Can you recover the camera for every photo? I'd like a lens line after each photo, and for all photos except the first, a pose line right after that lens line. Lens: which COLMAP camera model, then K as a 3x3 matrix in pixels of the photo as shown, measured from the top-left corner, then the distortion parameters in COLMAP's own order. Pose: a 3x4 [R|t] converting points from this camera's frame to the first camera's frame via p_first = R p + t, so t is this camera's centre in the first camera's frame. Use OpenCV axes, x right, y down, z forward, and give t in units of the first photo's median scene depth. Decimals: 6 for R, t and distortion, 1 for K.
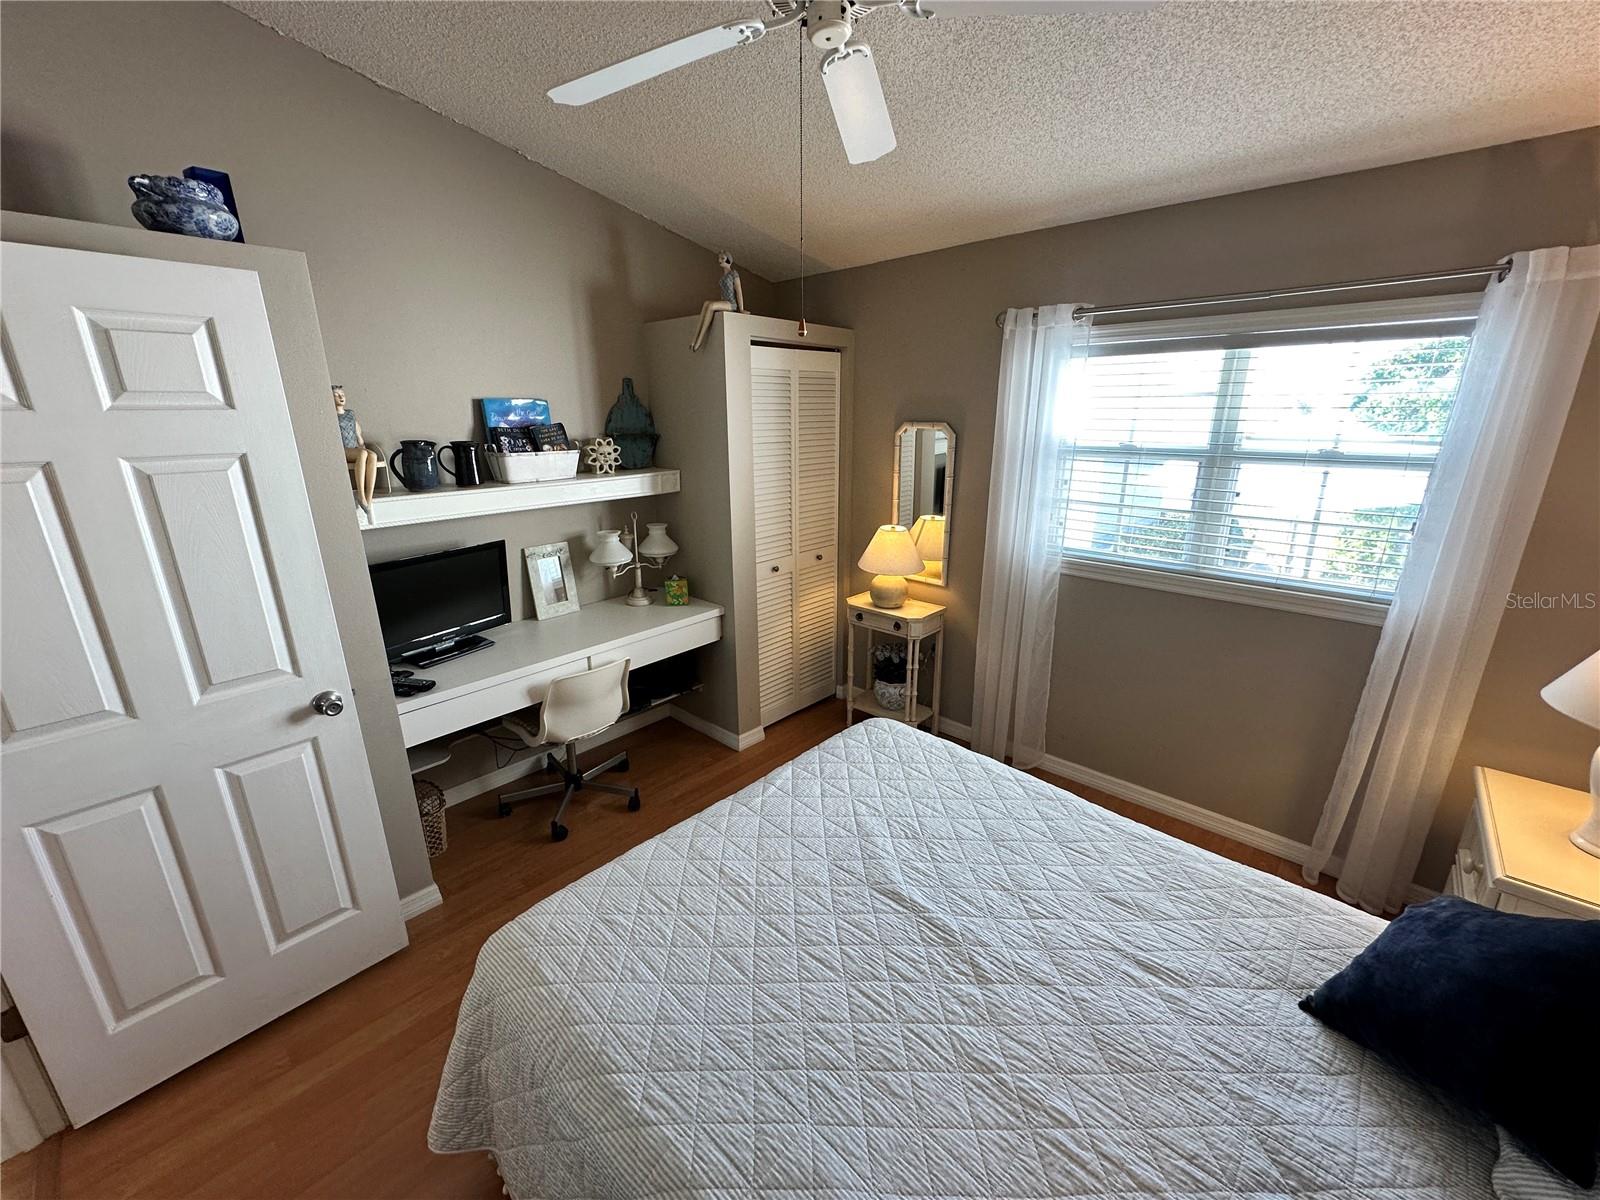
lens RADIAL K [[637.4, 0, 798.9], [0, 637.4, 600.6], [0, 0, 1]] dist [-0.003399, 0.000781]
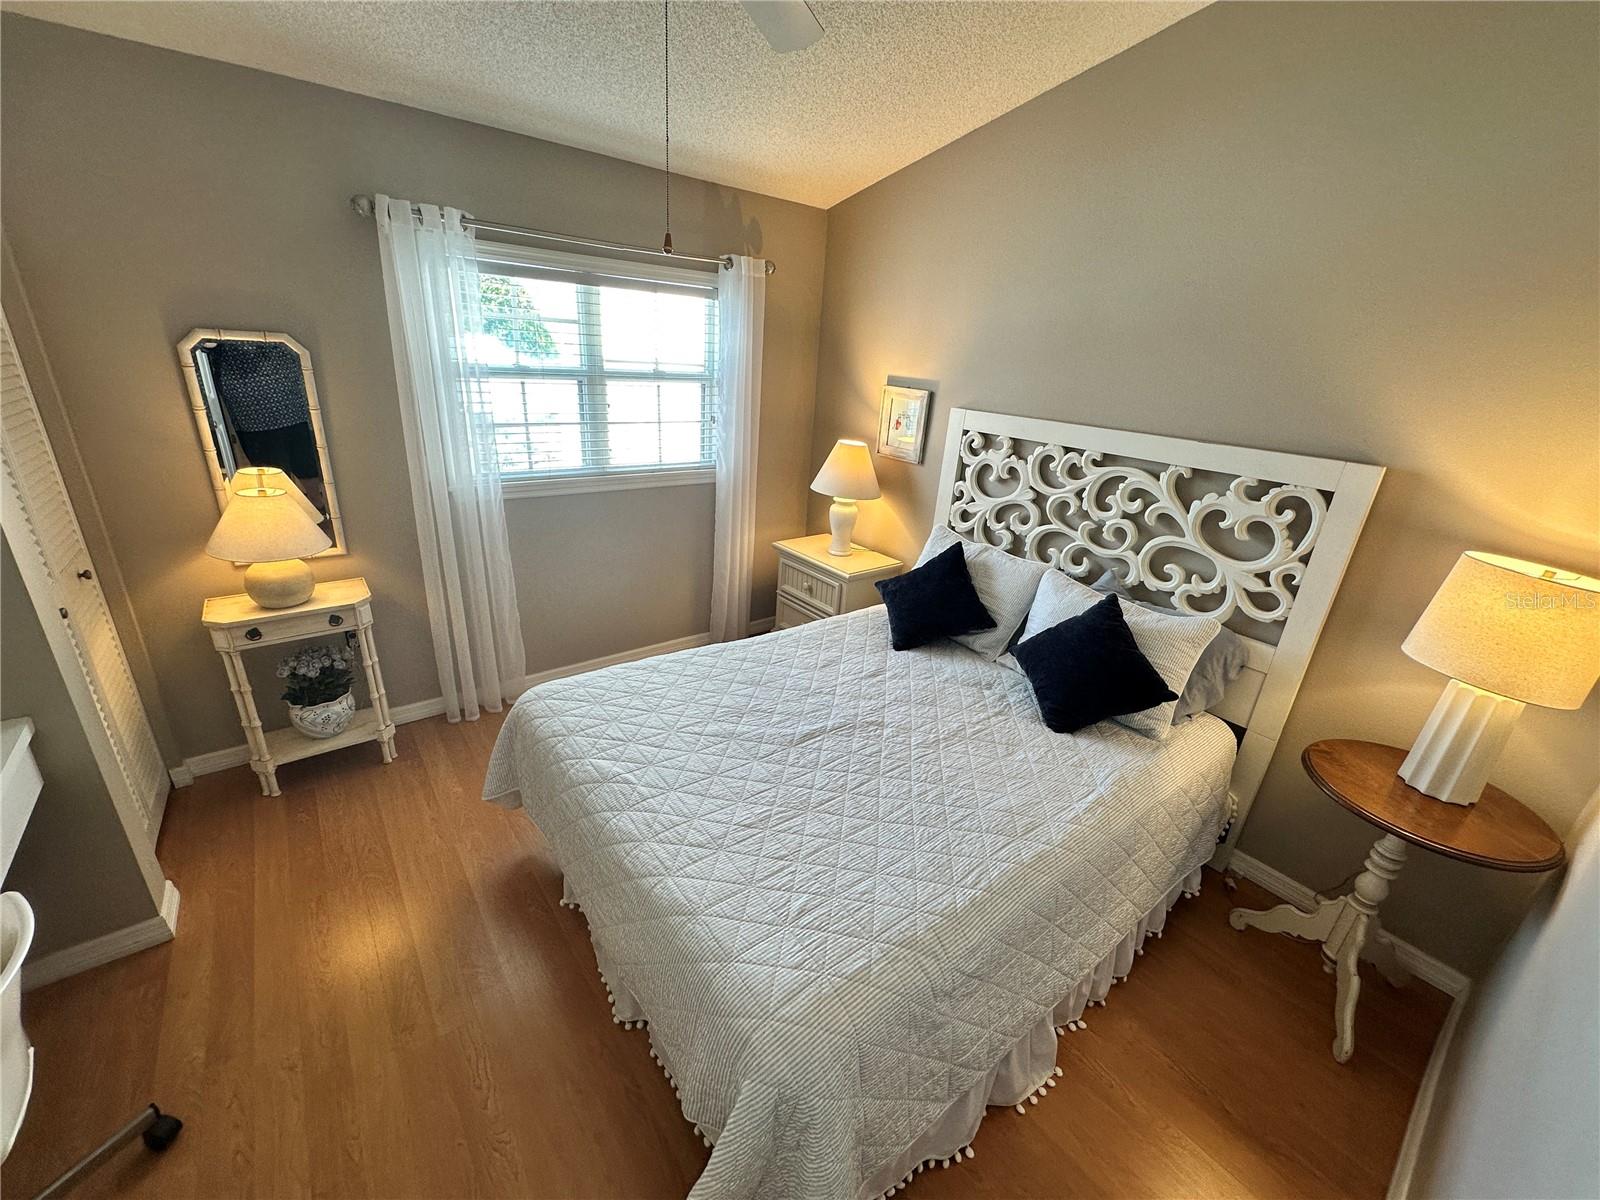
lens RADIAL K [[637.4, 0, 798.9], [0, 637.4, 600.6], [0, 0, 1]] dist [-0.003399, 0.000781]
pose [[0.152725, -0.347281, 0.925241, -0.538625], [0.222145, 0.924329, 0.310270, -0.110816], [-0.962978, 0.158151, 0.218315, 0.391155]]
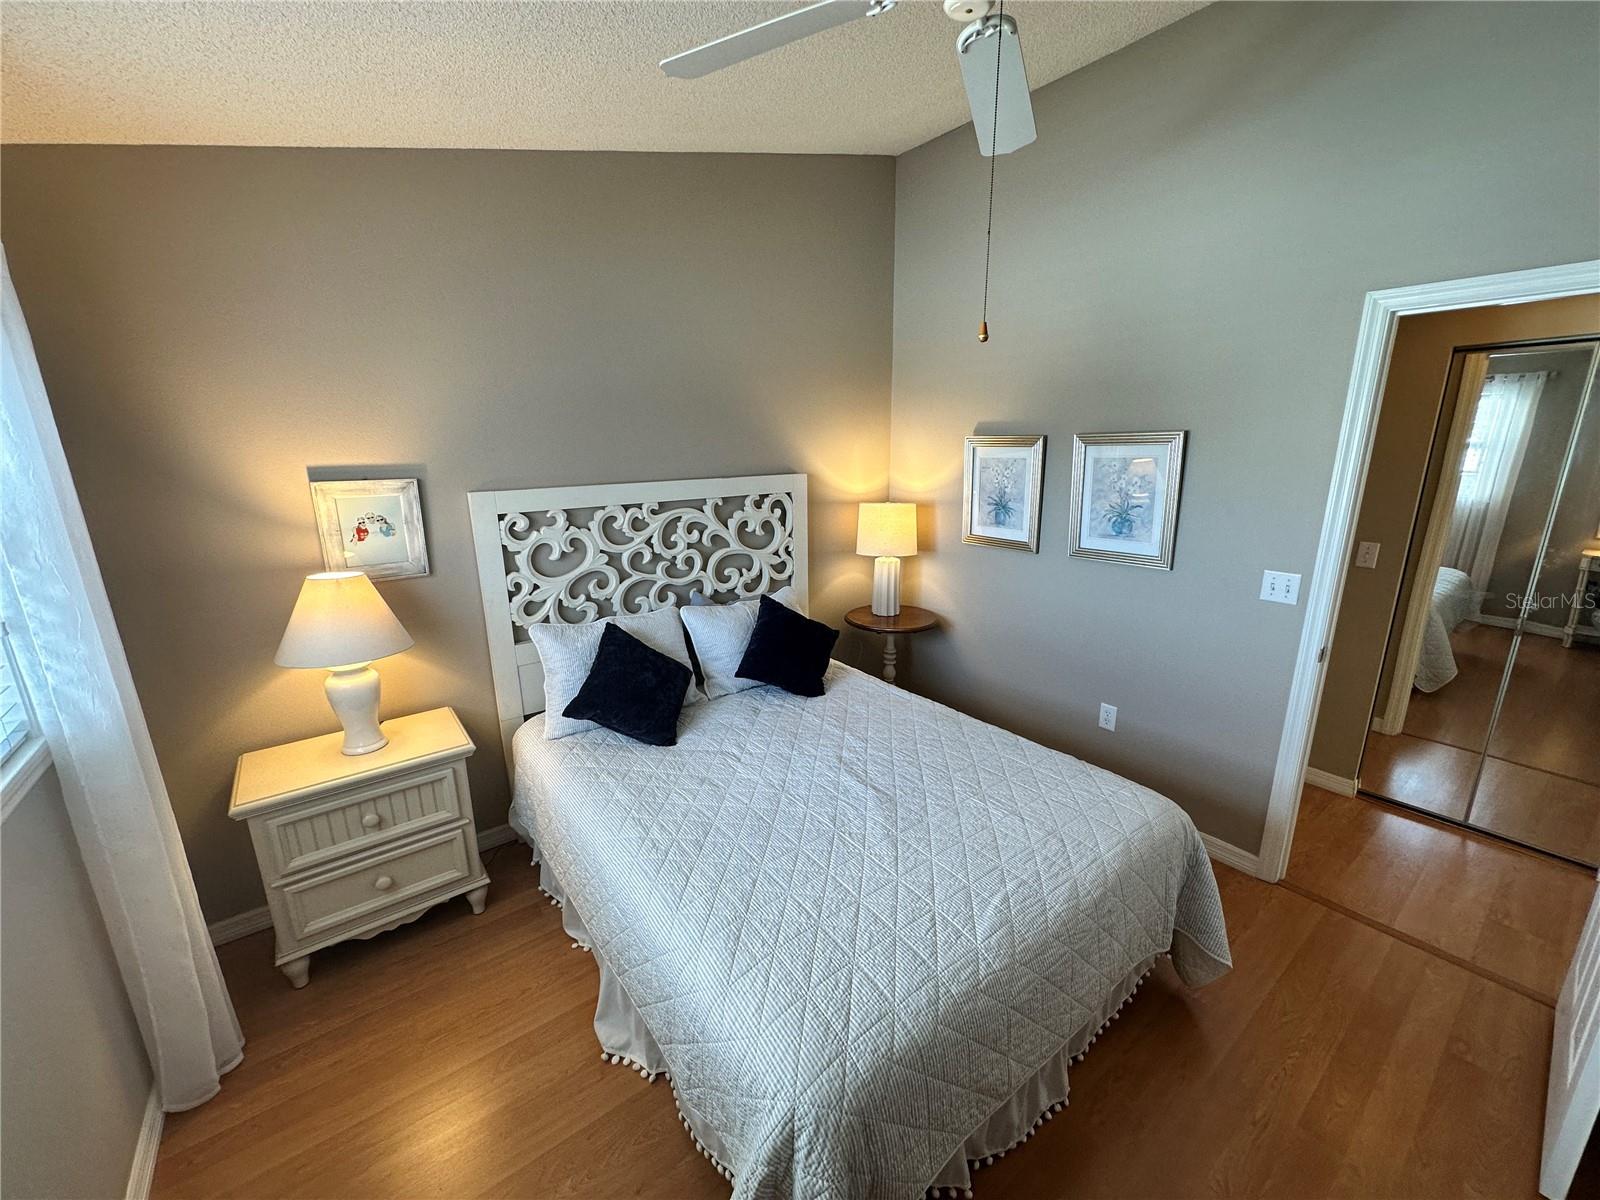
lens RADIAL K [[637.4, 0, 798.9], [0, 637.4, 600.6], [0, 0, 1]] dist [-0.003399, 0.000781]
pose [[-0.985905, -0.023906, 0.165587, 0.060024], [0.065682, 0.854969, 0.514503, -0.322728], [-0.153872, 0.518127, -0.841349, 1.100072]]
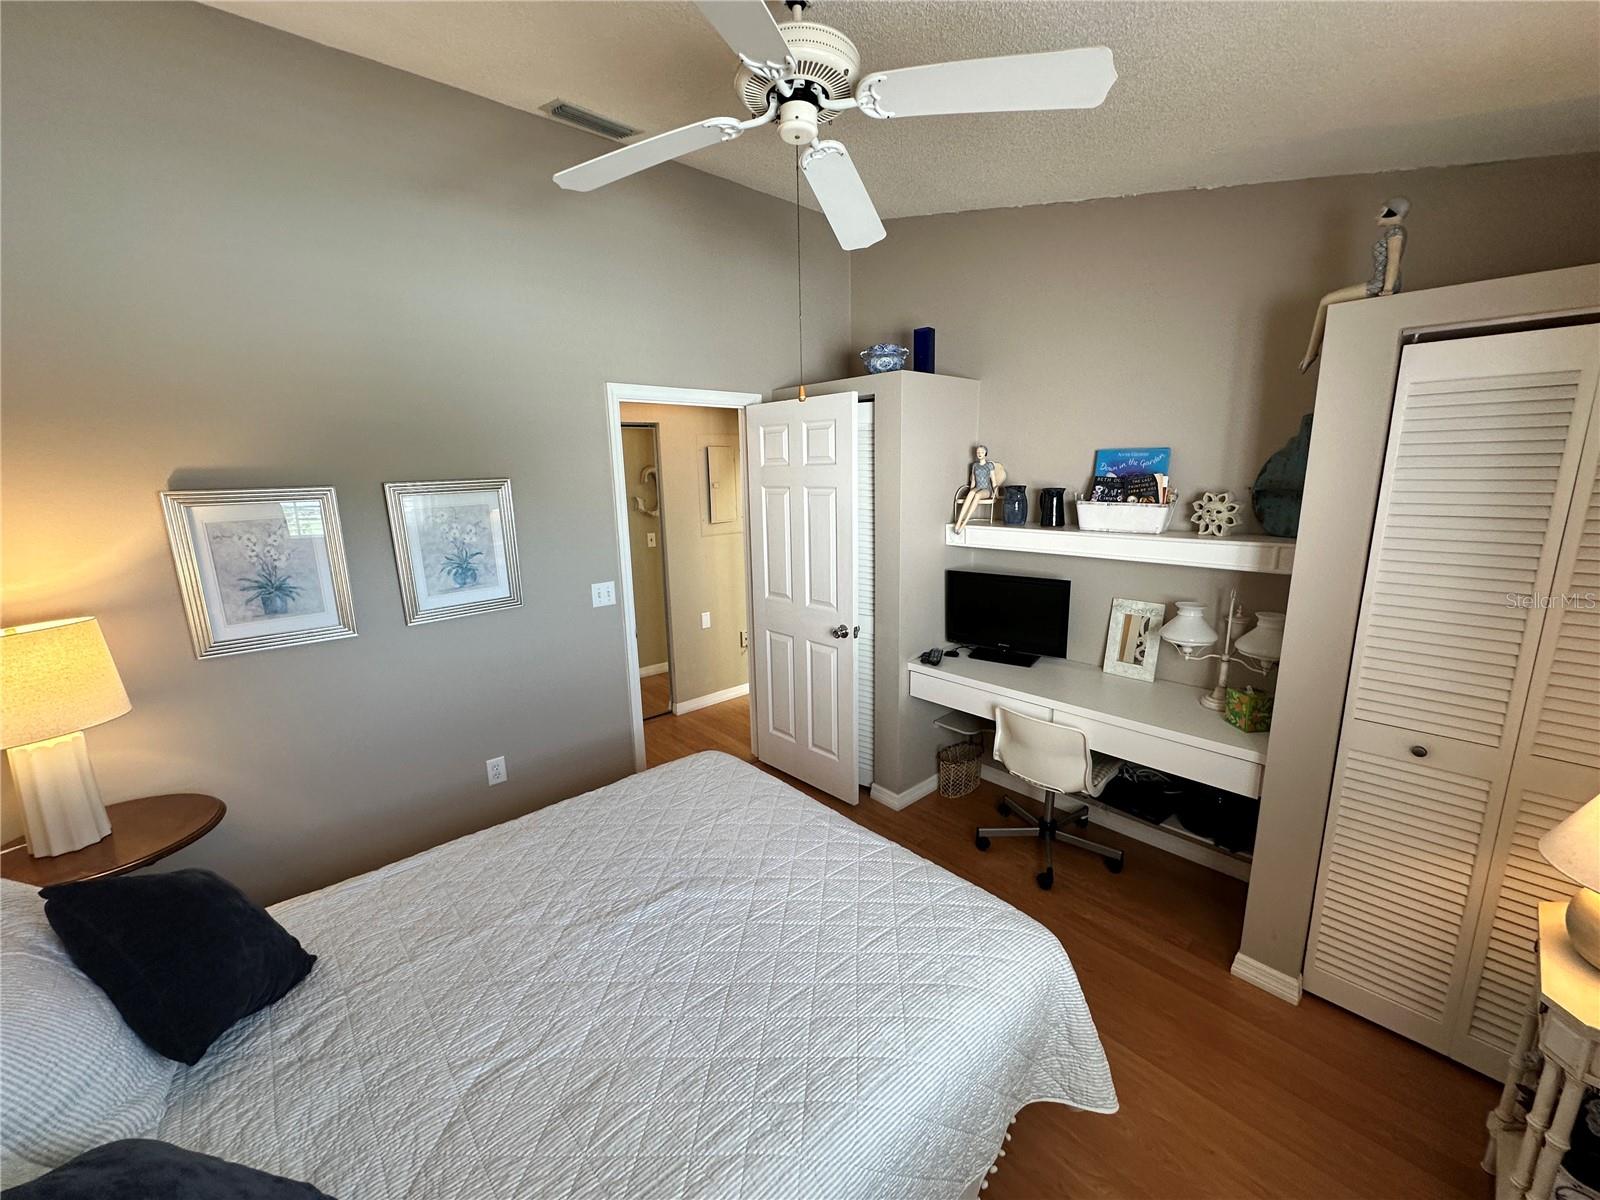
lens RADIAL K [[637.4, 0, 798.9], [0, 637.4, 600.6], [0, 0, 1]] dist [-0.003399, 0.000781]
pose [[-0.086238, 0.210032, -0.973884, 0.640872], [-0.269042, 0.936298, 0.225750, -0.190012], [0.959260, 0.281484, -0.024237, 0.625770]]
